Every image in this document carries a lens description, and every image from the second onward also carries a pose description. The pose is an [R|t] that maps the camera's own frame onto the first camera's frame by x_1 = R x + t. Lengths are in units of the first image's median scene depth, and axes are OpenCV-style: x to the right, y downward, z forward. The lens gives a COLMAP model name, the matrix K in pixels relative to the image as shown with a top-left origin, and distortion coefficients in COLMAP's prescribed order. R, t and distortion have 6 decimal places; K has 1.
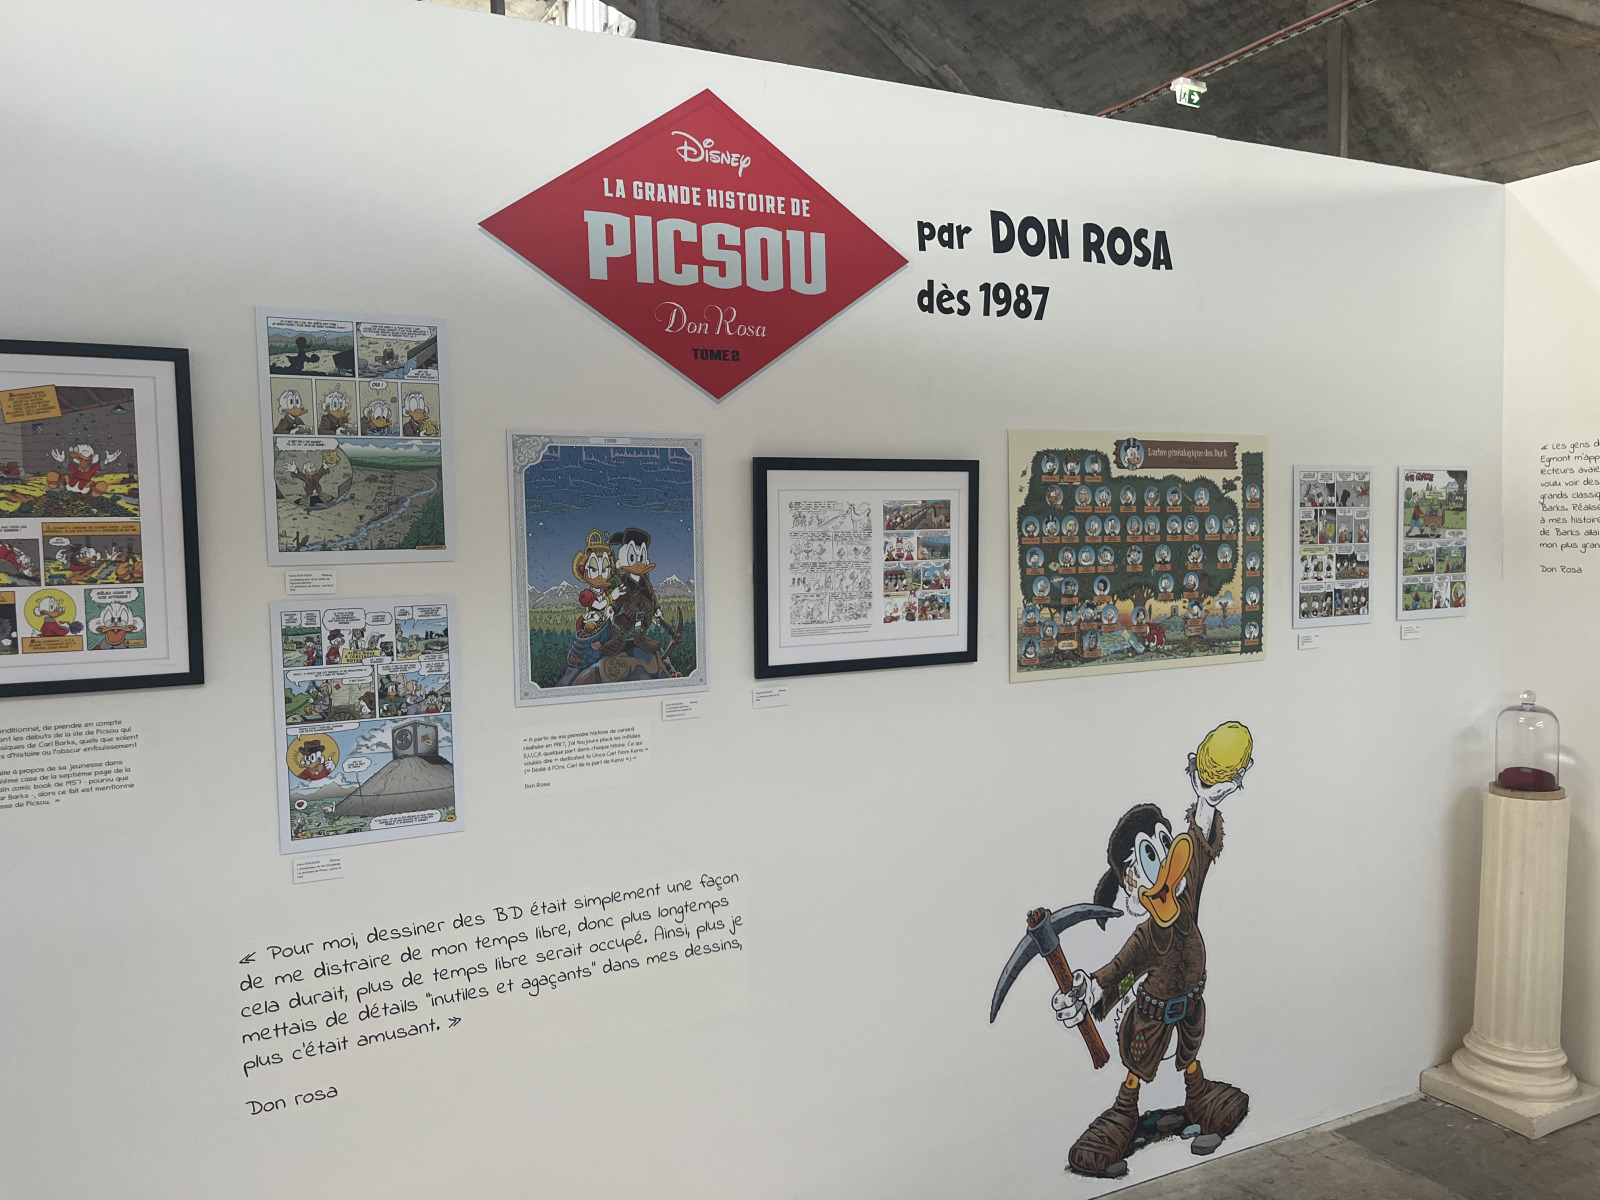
lens RADIAL K [[1217.3, 0, 786.9], [0, 1217.3, 602.1], [0, 0, 1]] dist [0.062940, -0.086179]
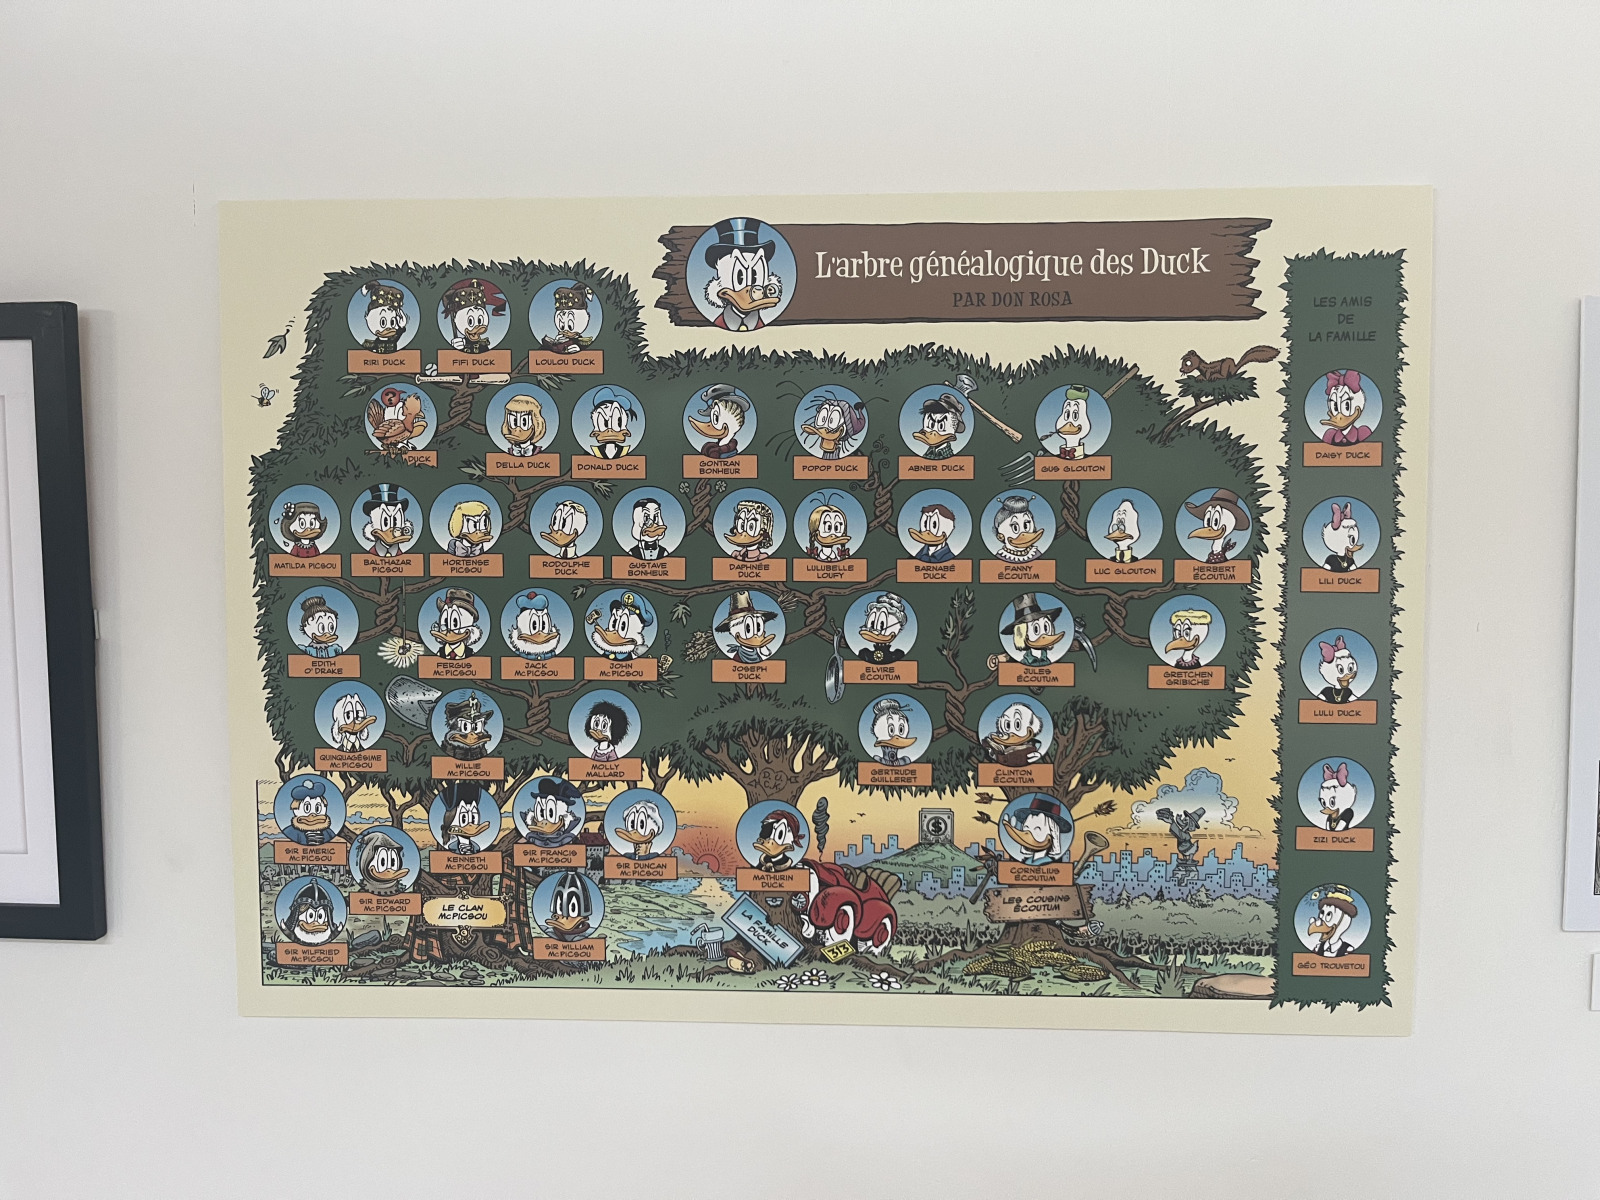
lens RADIAL K [[1217.3, 0, 796.2], [0, 1217.3, 615.1], [0, 0, 1]] dist [0.062940, -0.086179]
pose [[0.861989, 0.042358, -0.505153, 0.437512], [-0.045622, 0.998941, 0.005914, -0.042874], [0.504869, 0.017948, 0.863009, 0.752922]]
